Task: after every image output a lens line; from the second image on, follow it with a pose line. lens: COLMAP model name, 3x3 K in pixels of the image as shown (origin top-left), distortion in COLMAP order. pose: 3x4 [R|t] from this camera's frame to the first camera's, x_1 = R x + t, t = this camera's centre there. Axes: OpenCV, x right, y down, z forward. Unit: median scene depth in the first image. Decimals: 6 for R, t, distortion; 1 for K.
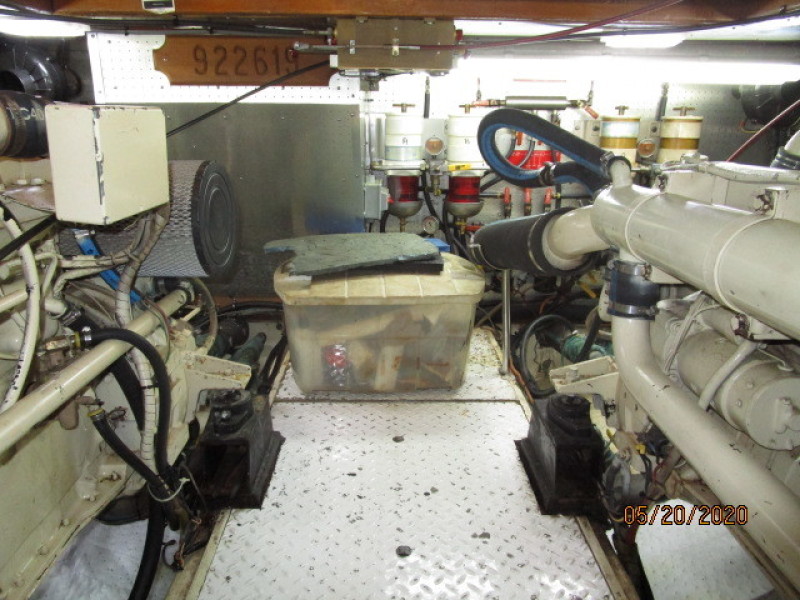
lens RADIAL K [[576.1, 0, 396.0], [0, 576.1, 300.5], [0, 0, 1]] dist [-0.023654, 0.008922]
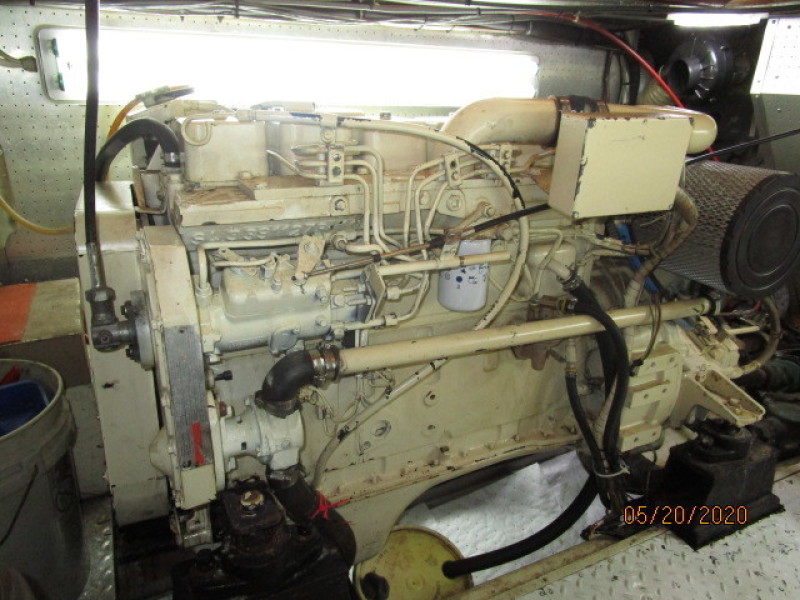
lens RADIAL K [[576.1, 0, 396.0], [0, 576.1, 300.5], [0, 0, 1]] dist [-0.023654, 0.008922]
pose [[0.416671, 0.341768, -0.842365, 0.209490], [-0.300409, 0.926345, 0.227245, -0.075598], [0.857986, 0.158368, 0.488651, 0.087408]]
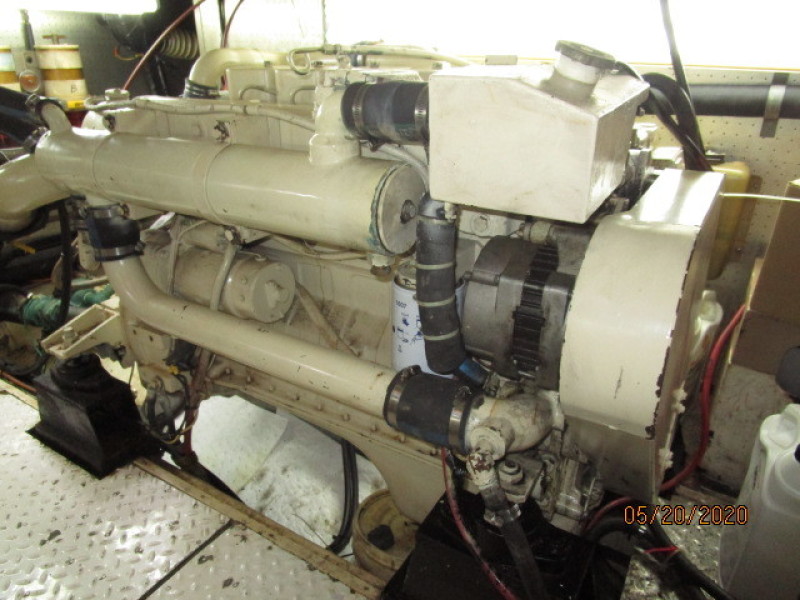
lens RADIAL K [[576.1, 0, 396.0], [0, 576.1, 300.5], [0, 0, 1]] dist [-0.023654, 0.008922]
pose [[0.544241, -0.352835, 0.761124, -0.107075], [0.255876, 0.933841, 0.249938, -0.025615], [-0.798955, 0.058727, 0.598516, 0.001406]]
